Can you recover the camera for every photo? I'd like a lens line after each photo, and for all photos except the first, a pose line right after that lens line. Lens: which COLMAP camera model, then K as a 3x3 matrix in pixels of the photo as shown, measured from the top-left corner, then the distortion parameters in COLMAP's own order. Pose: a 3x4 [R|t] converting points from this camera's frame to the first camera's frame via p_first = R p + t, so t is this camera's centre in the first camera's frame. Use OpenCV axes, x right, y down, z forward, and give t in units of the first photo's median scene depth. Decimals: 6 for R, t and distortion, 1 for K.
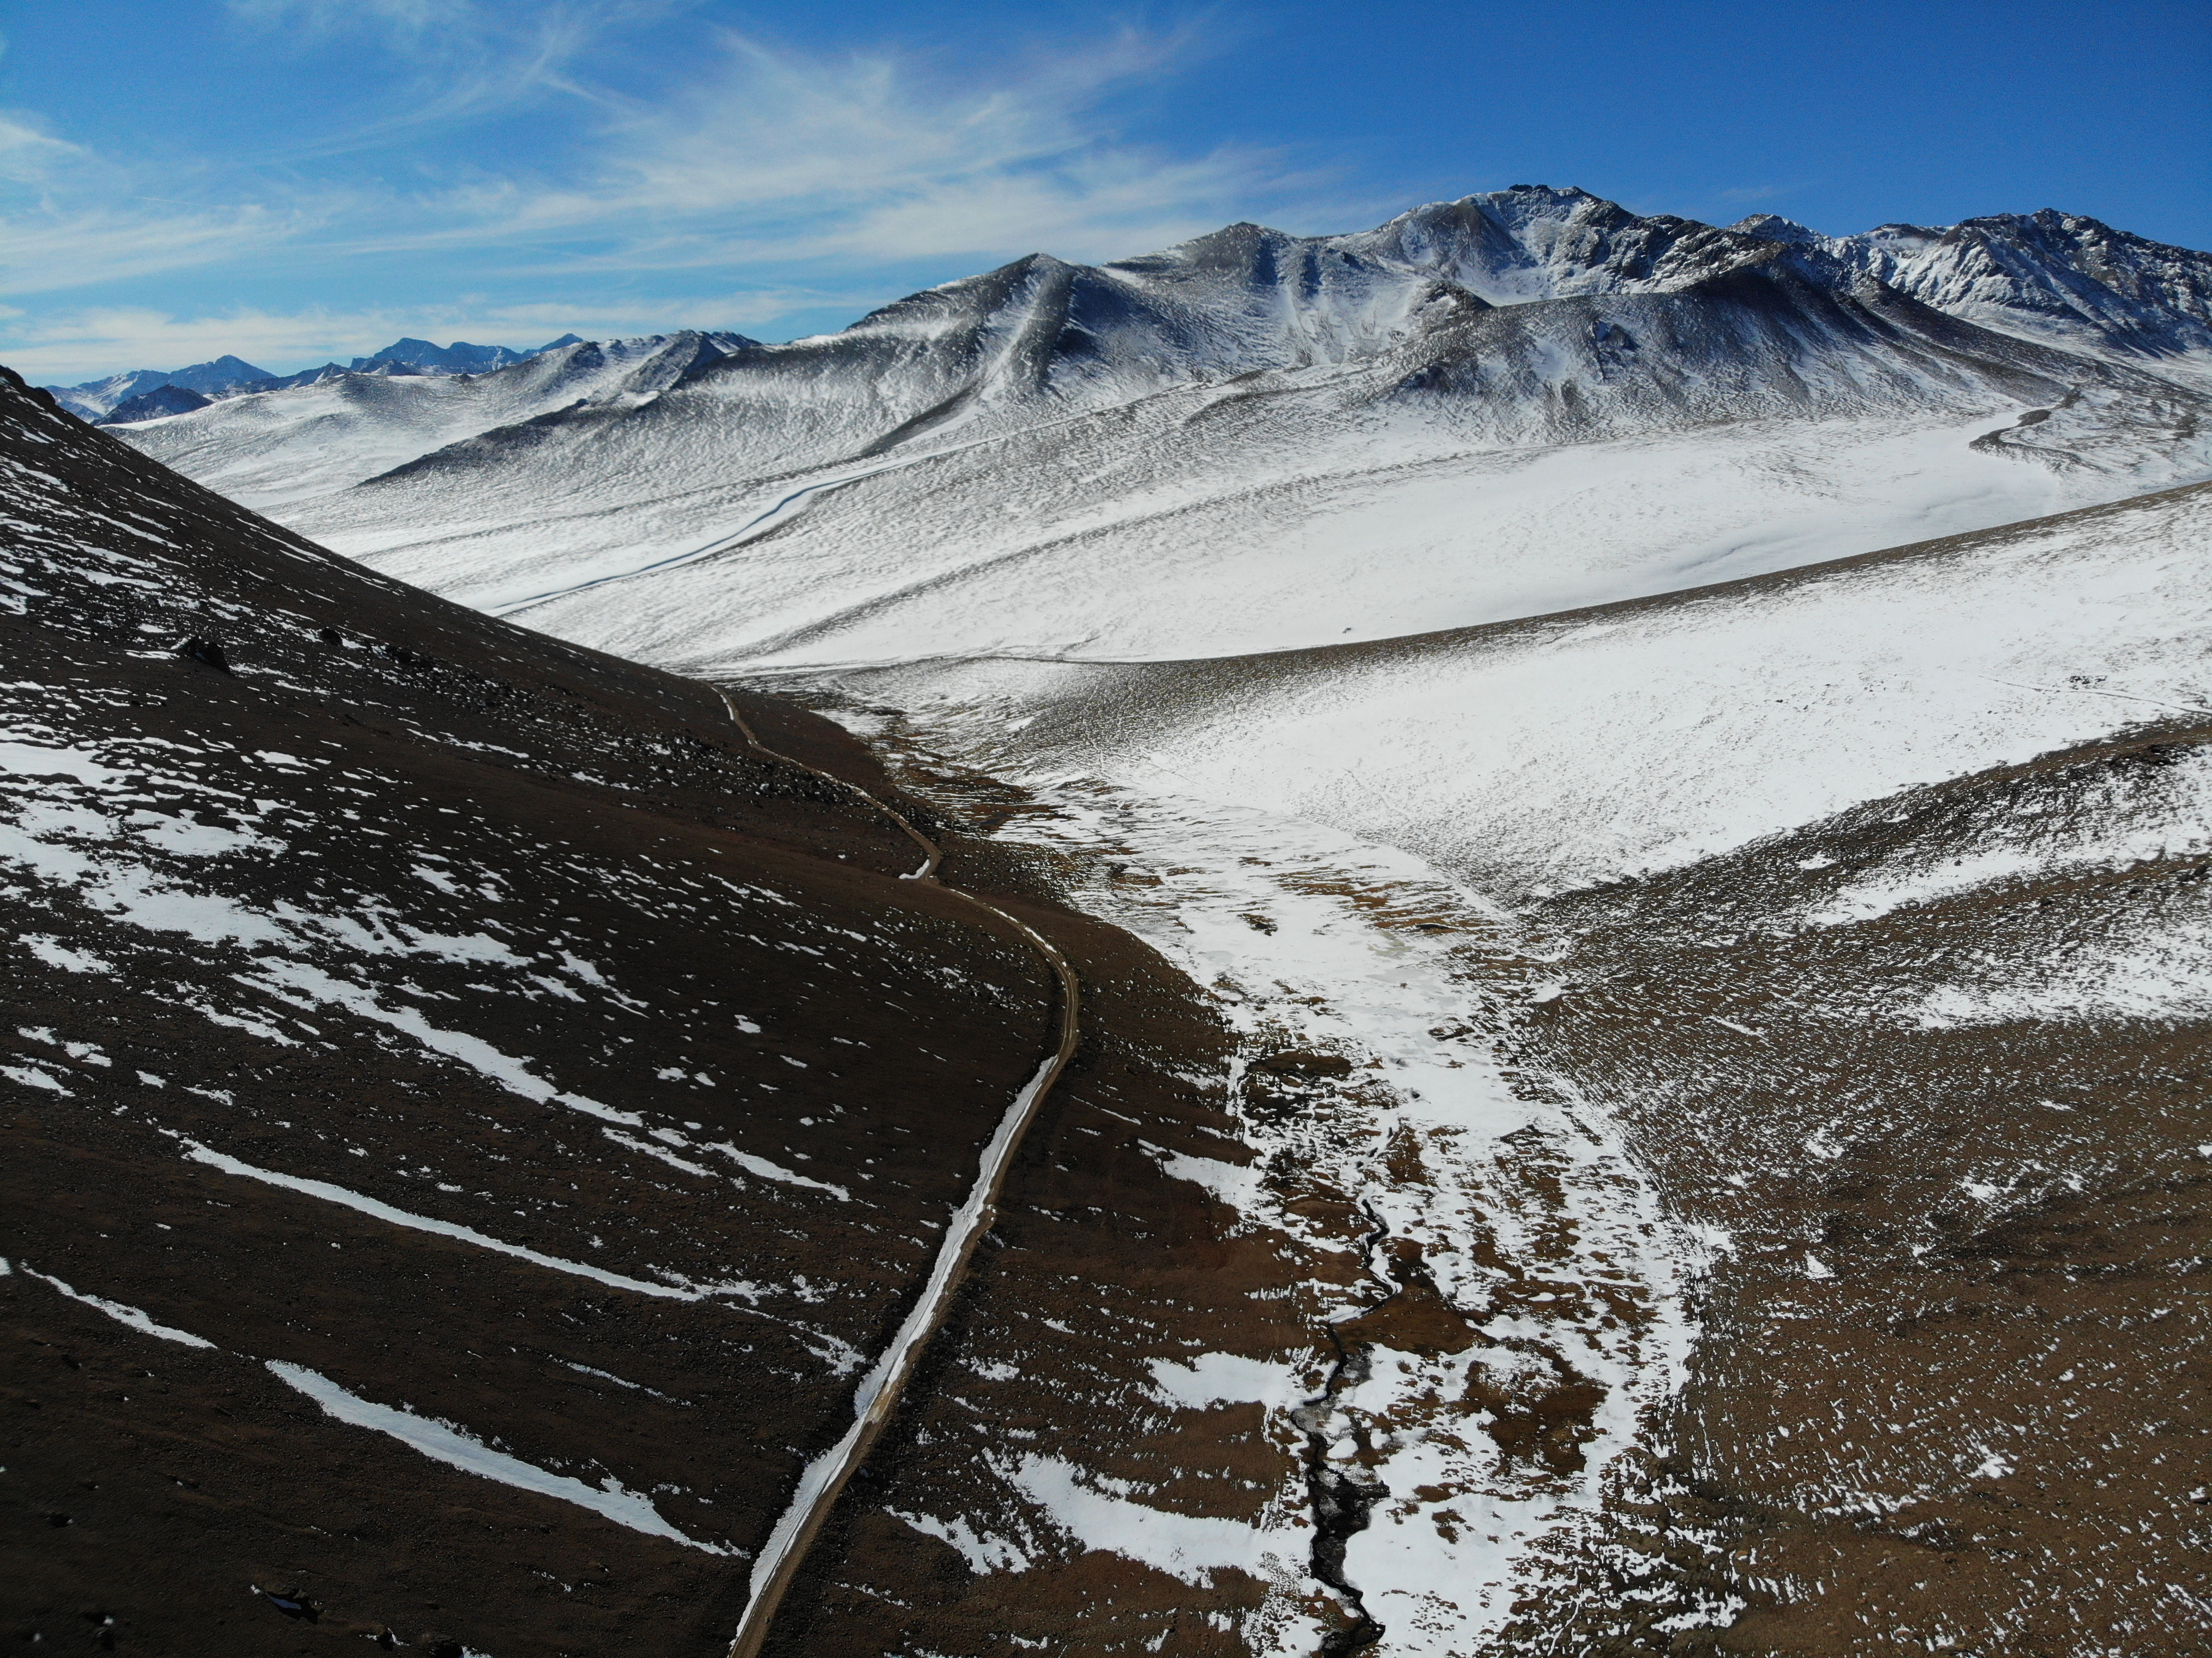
lens RADIAL K [[1621.9, 0, 1115.9], [0, 1621.9, 815.8], [0, 0, 1]] dist [0.129005, -0.318756]
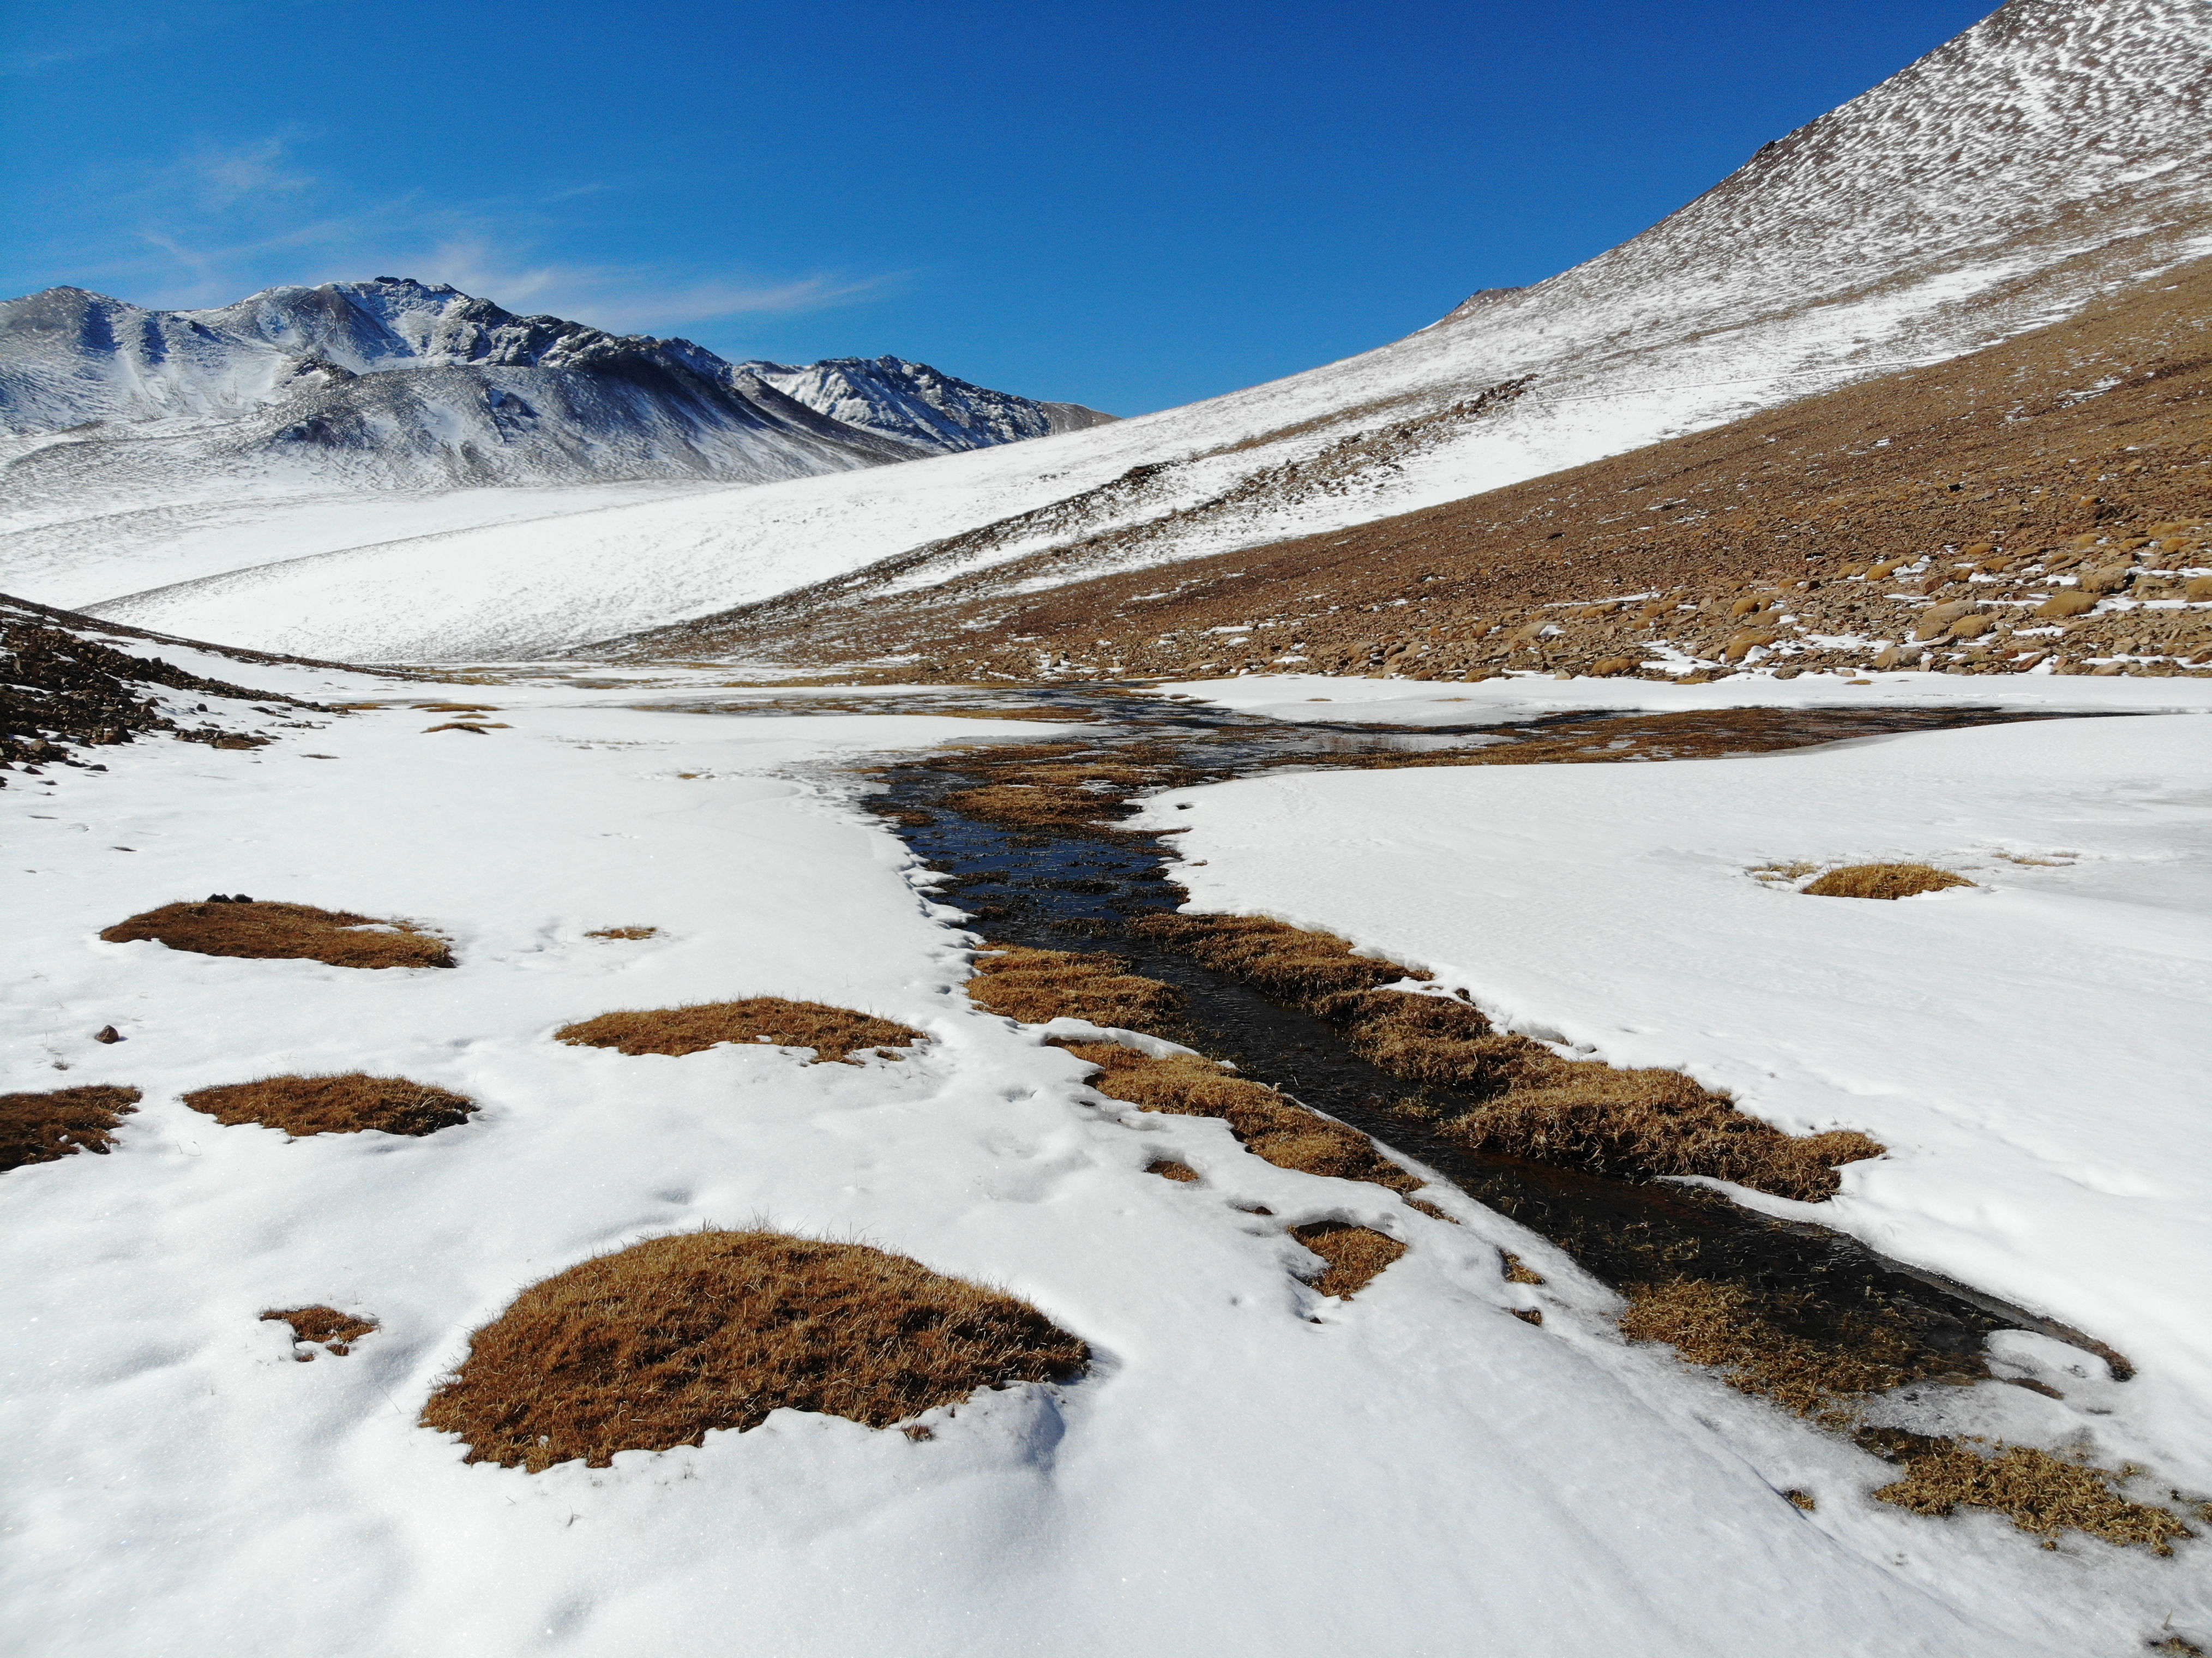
lens RADIAL K [[1643.2, 0, 1132.9], [0, 1643.2, 840.5], [0, 0, 1]] dist [-0.001595, -0.091737]
pose [[0.792848, -0.087186, 0.603151, -0.009638], [0.156971, 0.985535, -0.063879, 0.083776], [-0.588857, 0.145324, 0.795065, 0.056467]]
